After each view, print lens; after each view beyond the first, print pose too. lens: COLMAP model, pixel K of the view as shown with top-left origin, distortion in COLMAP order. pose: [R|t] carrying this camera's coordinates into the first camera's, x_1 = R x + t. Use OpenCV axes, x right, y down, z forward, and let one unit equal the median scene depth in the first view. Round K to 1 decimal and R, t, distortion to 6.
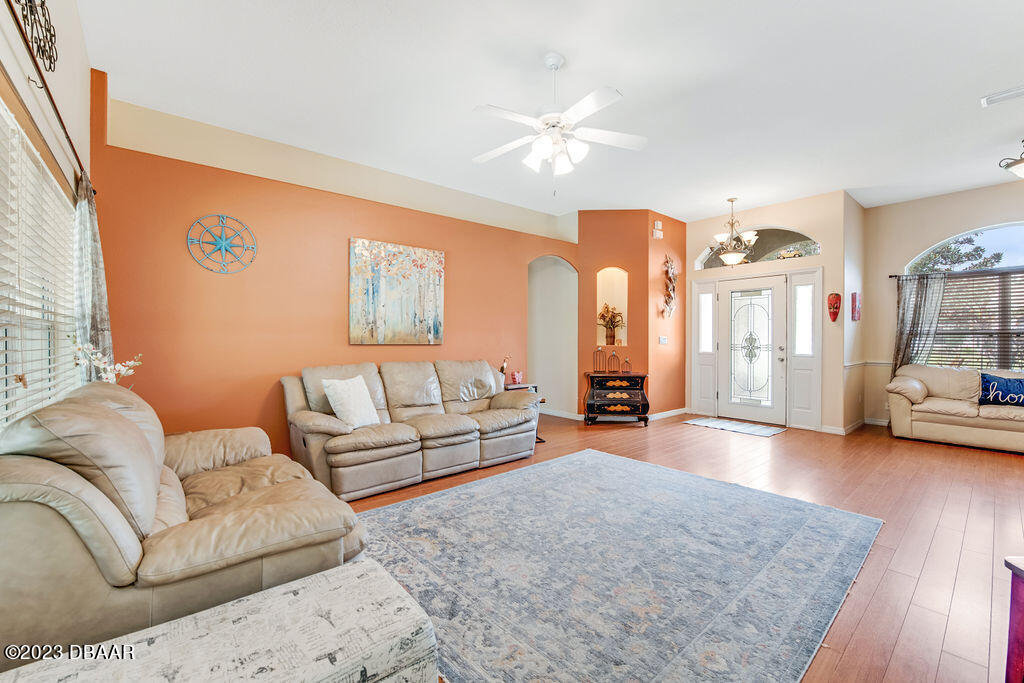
lens RADIAL K [[425.9, 0, 506.7], [0, 425.9, 342.7], [0, 0, 1]] dist [-0.000493, -0.006875]
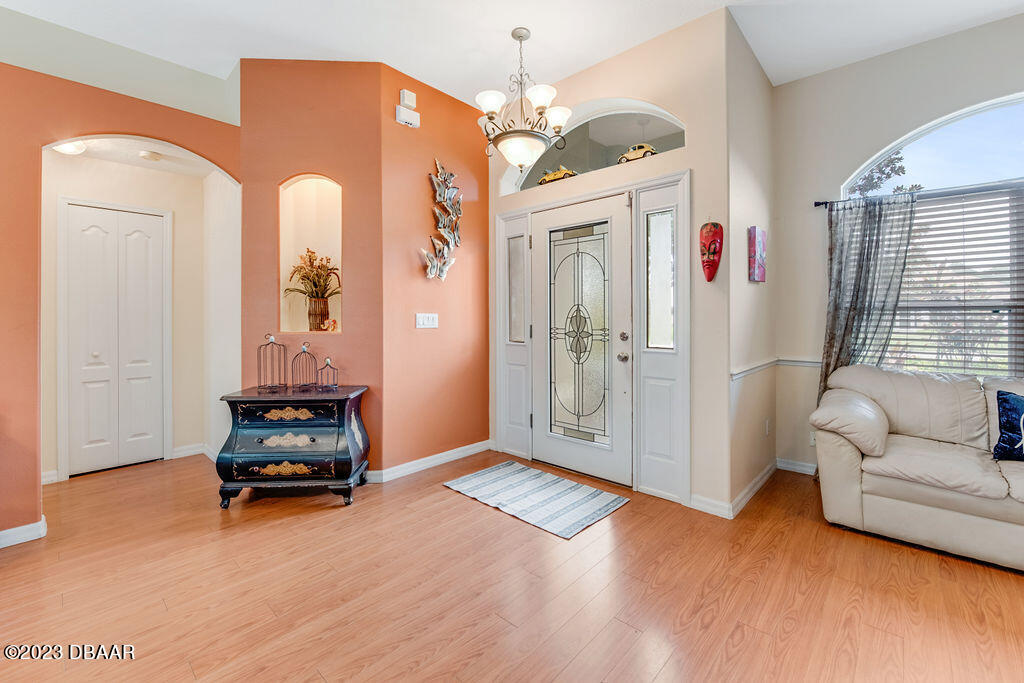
lens RADIAL K [[436.3, 0, 513.7], [0, 436.3, 318.9], [0, 0, 1]] dist [-0.002415, -0.000649]
pose [[0.991818, -0.003138, 0.127624, 0.449477], [0.003907, 0.999976, -0.005779, -0.005821], [-0.127603, 0.006231, 0.991806, 0.498297]]
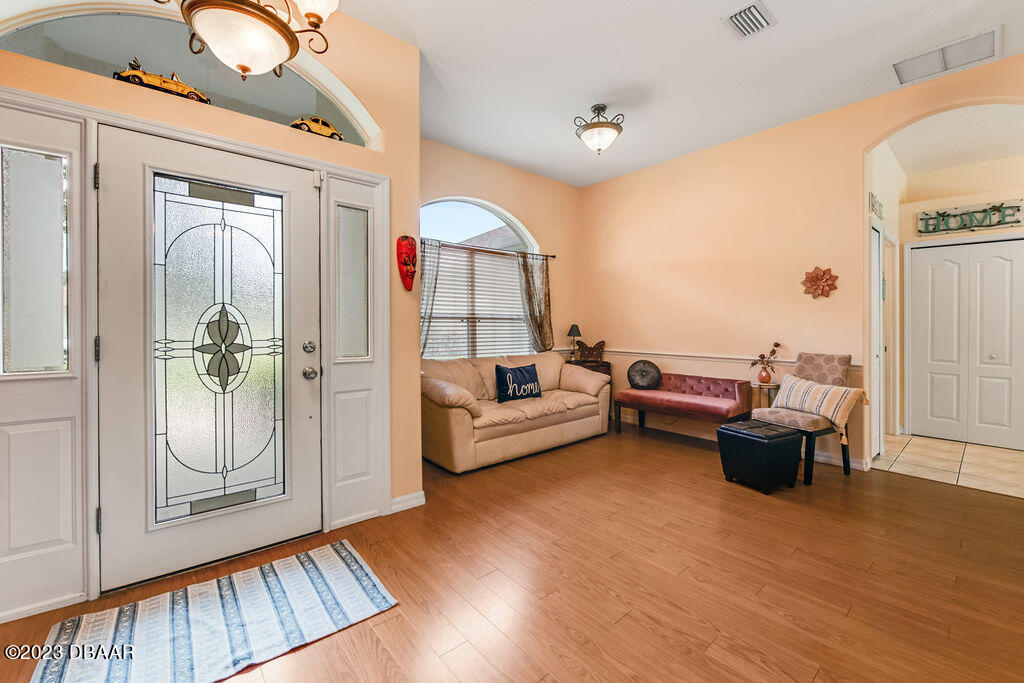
lens RADIAL K [[414.3, 0, 530.7], [0, 414.3, 315.3], [0, 0, 1]] dist [0.001318, -0.005406]
pose [[-0.008559, 0.019667, 0.999770, 0.244095], [0.003517, 0.999801, -0.019638, -0.009345], [-0.999957, 0.003348, -0.008627, 0.794919]]
